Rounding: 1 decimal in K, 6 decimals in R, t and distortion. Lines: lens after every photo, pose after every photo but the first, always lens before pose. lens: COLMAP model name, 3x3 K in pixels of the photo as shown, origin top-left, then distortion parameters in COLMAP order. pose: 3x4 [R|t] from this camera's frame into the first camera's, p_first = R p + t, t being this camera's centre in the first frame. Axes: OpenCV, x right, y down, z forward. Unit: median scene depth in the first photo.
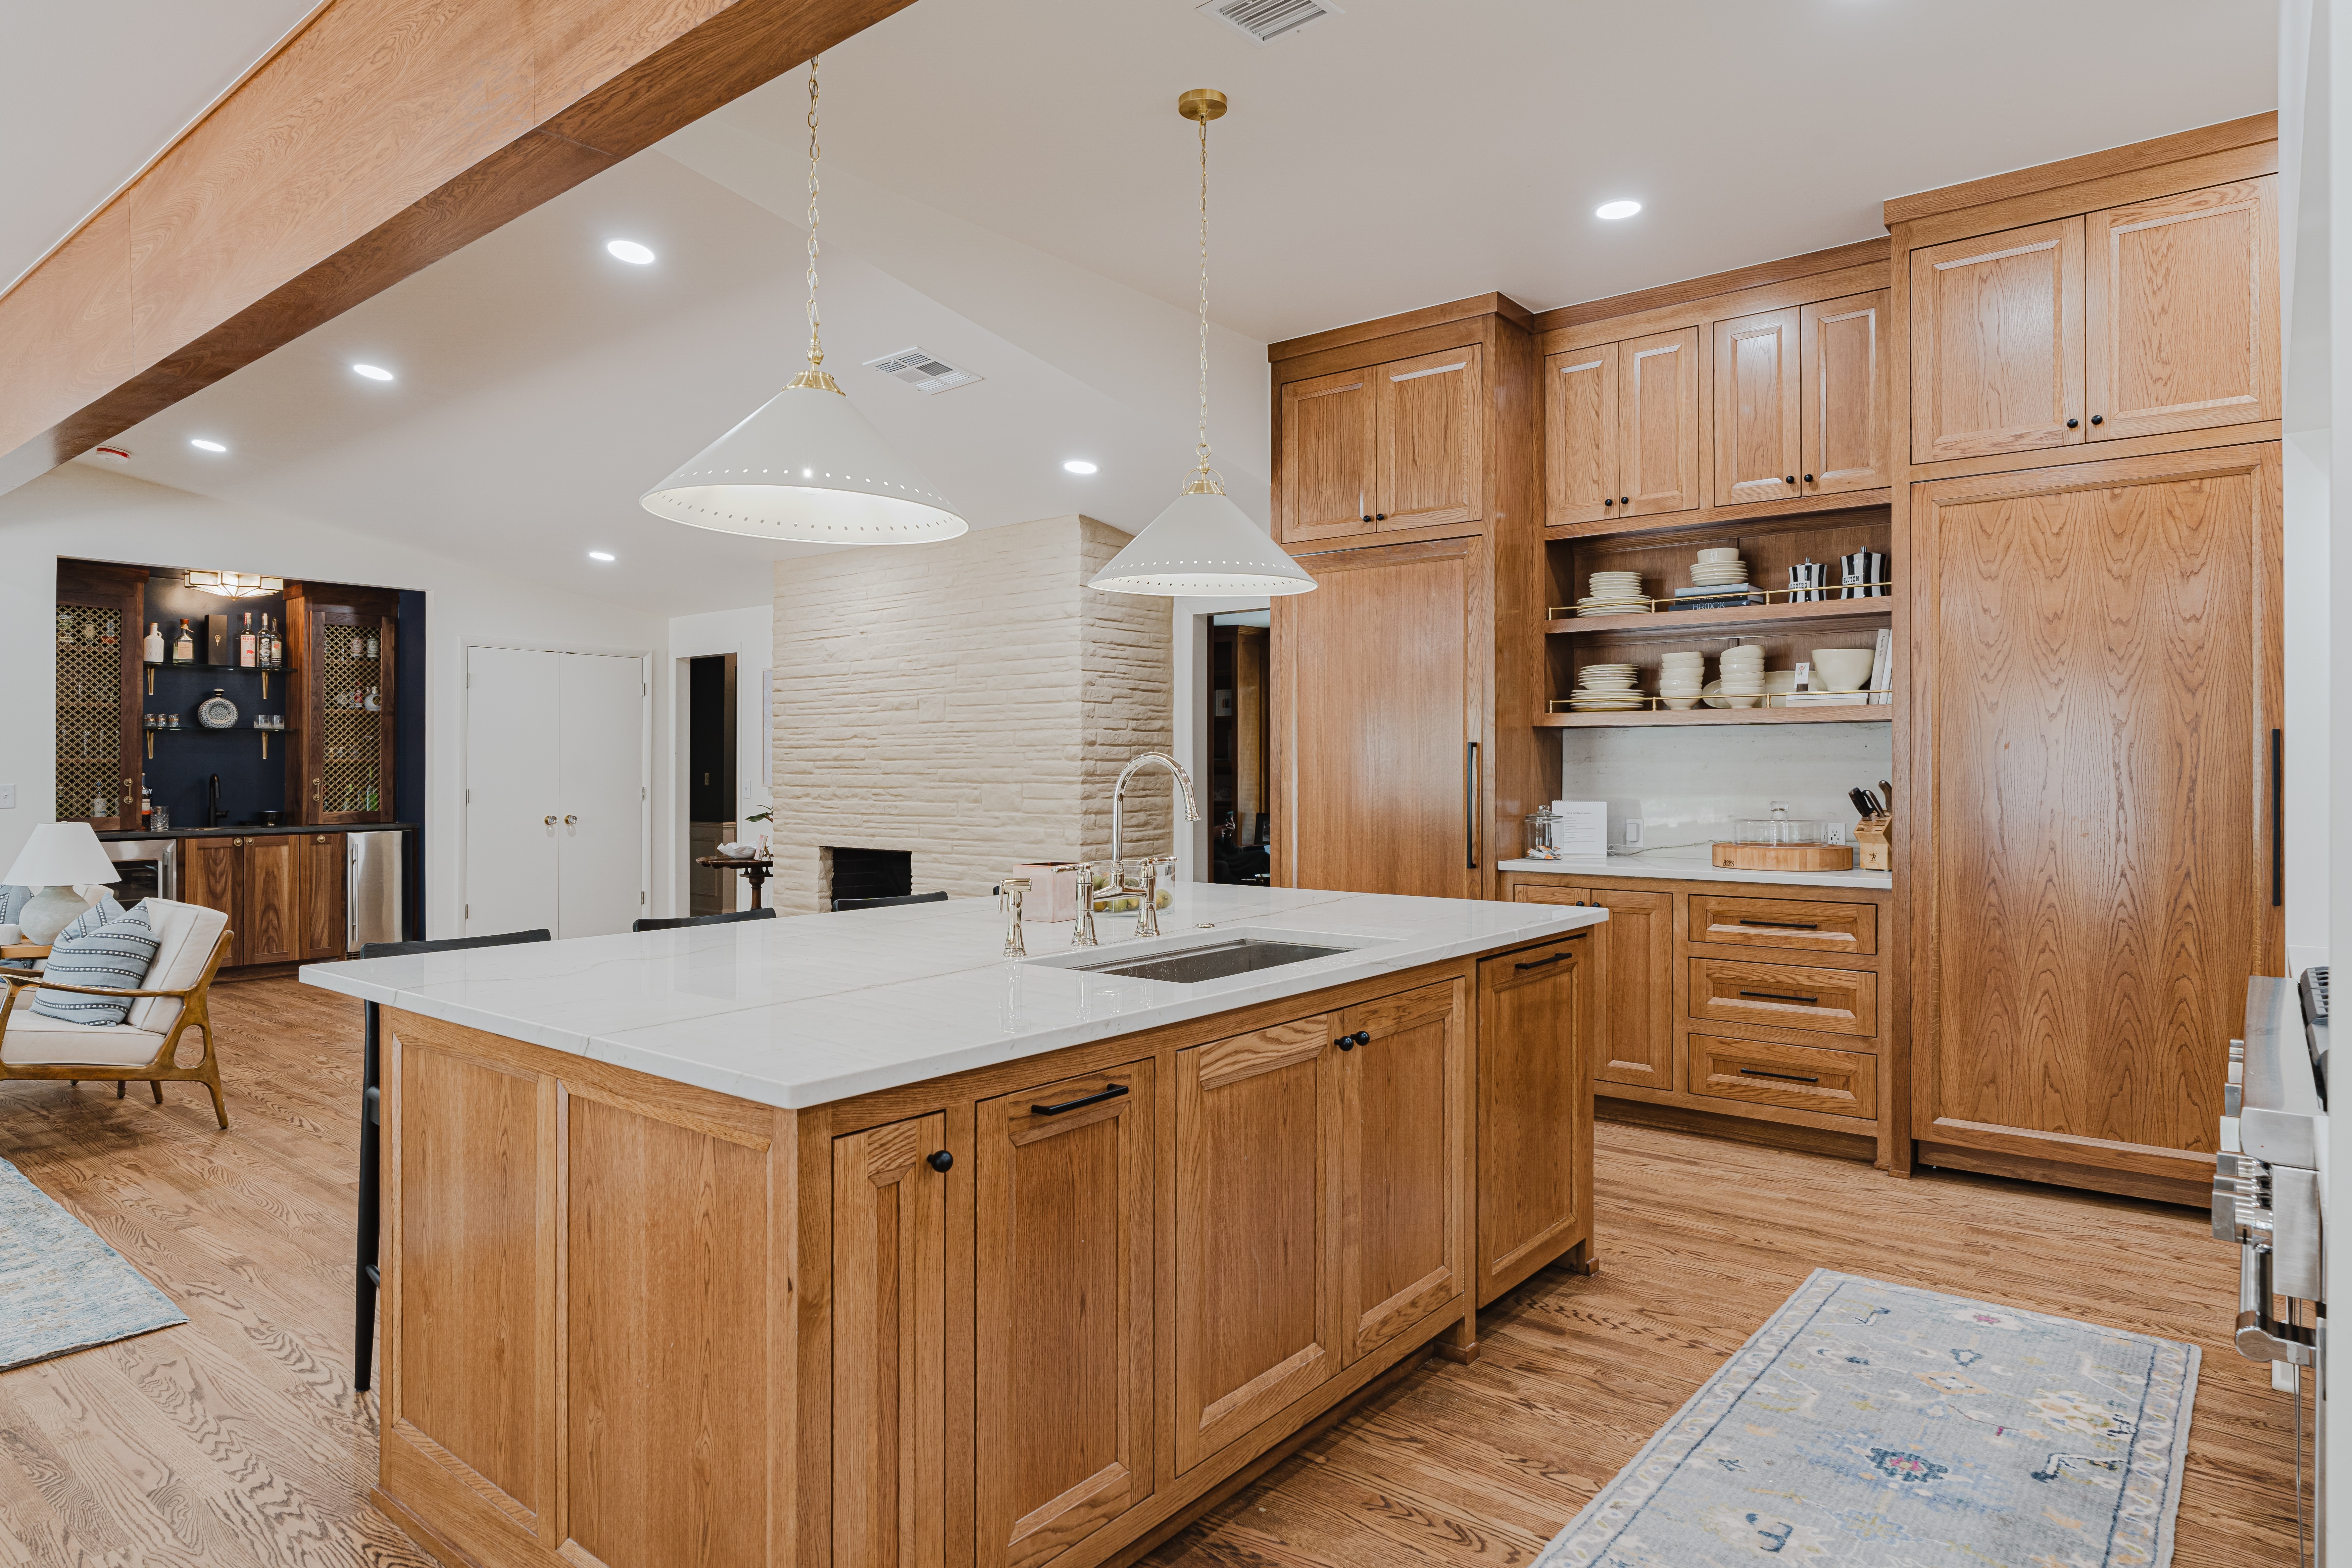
lens RADIAL K [[1347.9, 0, 1178.2], [0, 1347.9, 779.0], [0, 0, 1]] dist [-0.011895, 0.004675]
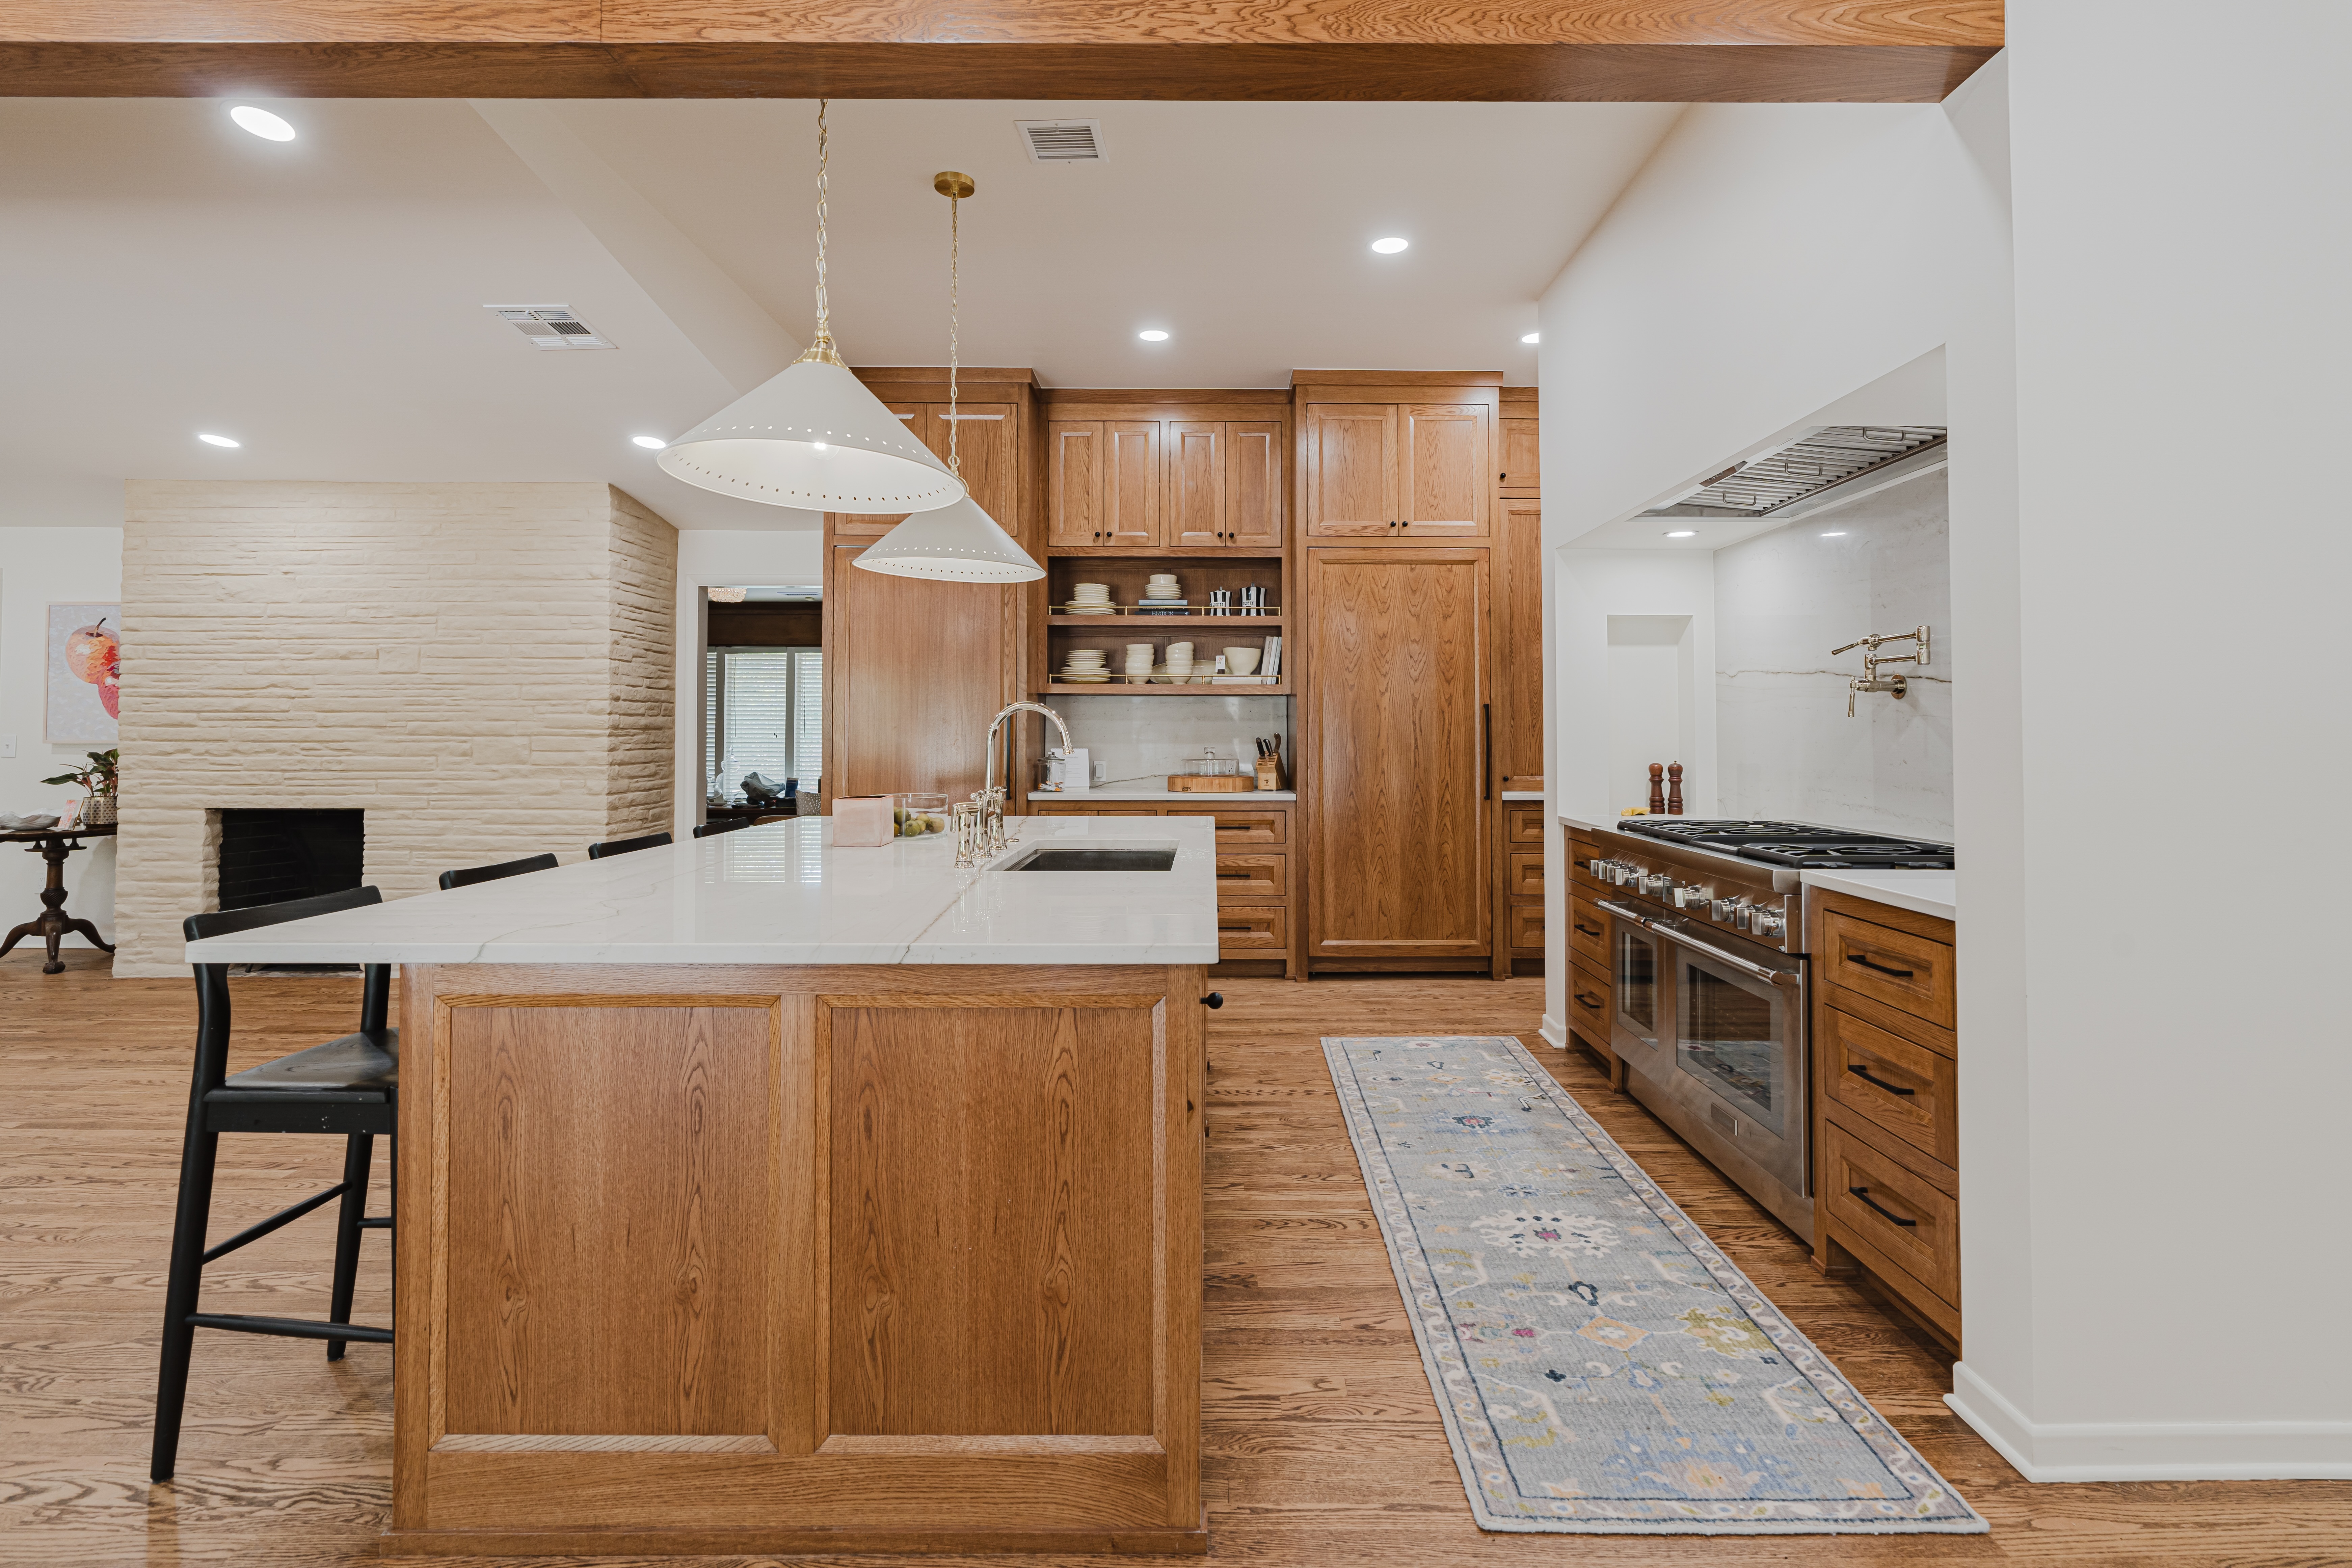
lens RADIAL K [[1072.0, 0, 1209.6], [0, 1072.0, 722.6], [0, 0, 1]] dist [-0.008152, 0.003401]
pose [[0.781433, 0.010075, 0.623908, -0.345426], [0.001197, 0.999844, -0.017645, 0.012219], [-0.623988, 0.014535, 0.781299, 0.072760]]
